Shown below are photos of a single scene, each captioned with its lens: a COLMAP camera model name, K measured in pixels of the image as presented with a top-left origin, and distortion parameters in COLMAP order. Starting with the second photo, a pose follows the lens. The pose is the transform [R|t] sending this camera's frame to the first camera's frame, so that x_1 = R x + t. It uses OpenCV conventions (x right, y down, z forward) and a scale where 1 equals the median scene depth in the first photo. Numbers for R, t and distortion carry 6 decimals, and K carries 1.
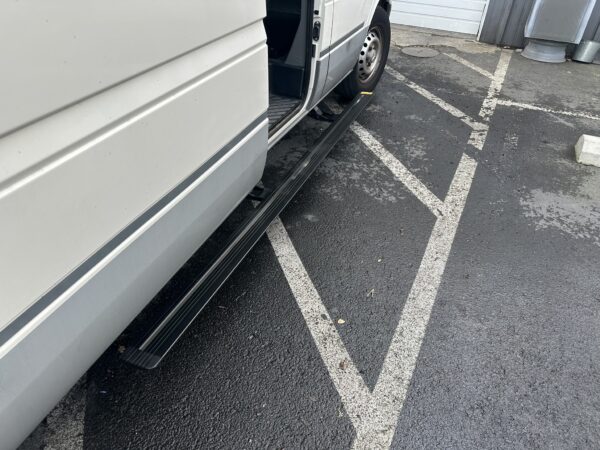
lens RADIAL K [[426.8, 0, 297.6], [0, 426.8, 223.2], [0, 0, 1]] dist [0.049712, -0.071191]
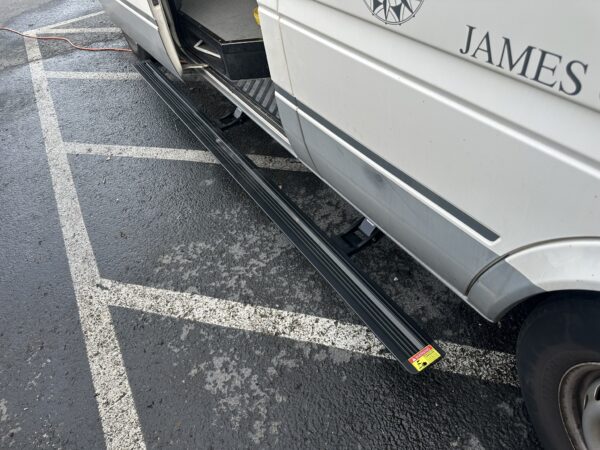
lens RADIAL K [[426.8, 0, 300.6], [0, 426.8, 226.2], [0, 0, 1]] dist [0.049712, -0.071191]
pose [[-0.568420, 0.615766, -0.545647, 0.452108], [-0.395393, 0.377149, 0.837510, -0.783730], [0.721501, 0.691802, 0.029091, 1.086515]]
